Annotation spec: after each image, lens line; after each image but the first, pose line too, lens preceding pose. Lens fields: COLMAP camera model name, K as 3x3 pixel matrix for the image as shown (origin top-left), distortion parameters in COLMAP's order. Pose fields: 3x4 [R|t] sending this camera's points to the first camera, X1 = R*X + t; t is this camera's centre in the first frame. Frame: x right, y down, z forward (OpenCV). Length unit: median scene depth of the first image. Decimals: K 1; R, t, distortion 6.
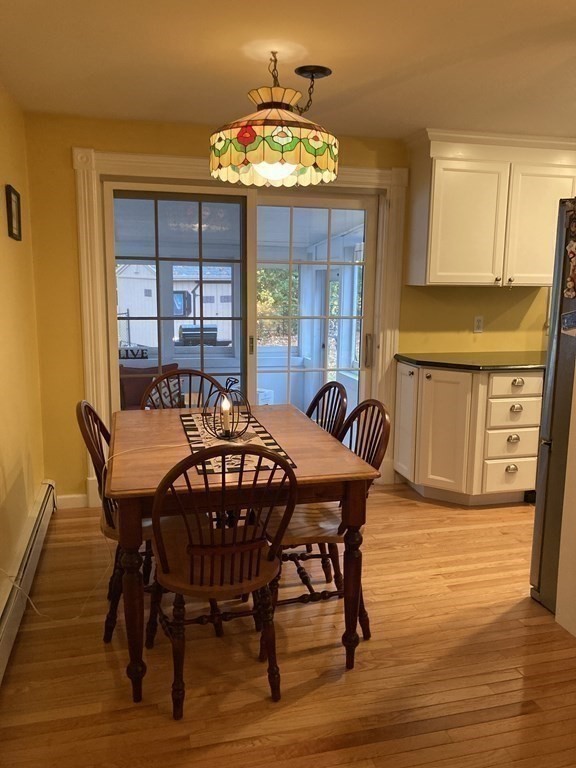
lens RADIAL K [[624.7, 0, 288.0], [0, 624.7, 384.0], [0, 0, 1]] dist [0.038723, -0.024741]
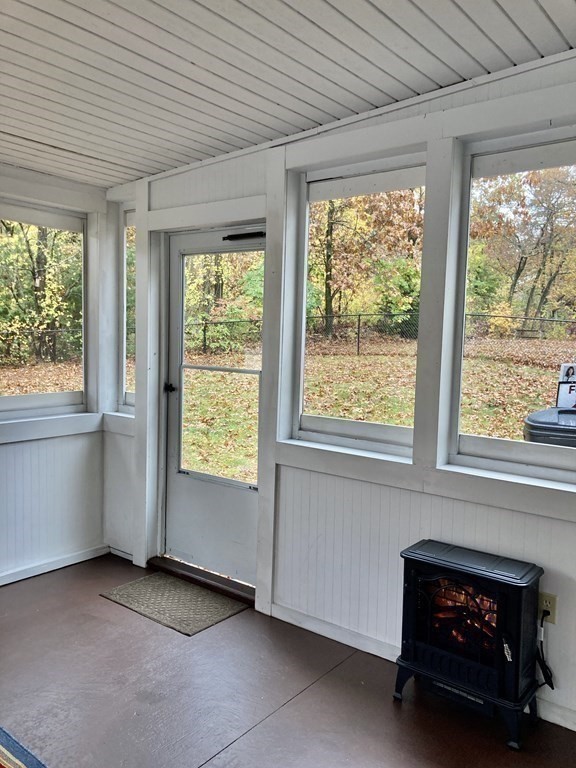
lens RADIAL K [[632.5, 0, 286.0], [0, 632.5, 395.4], [0, 0, 1]] dist [0.022703, -0.008784]
pose [[0.790077, -0.055055, 0.610530, -0.164317], [0.081868, 0.996513, -0.016083, -0.037427], [-0.607516, 0.062690, 0.791830, 0.517737]]
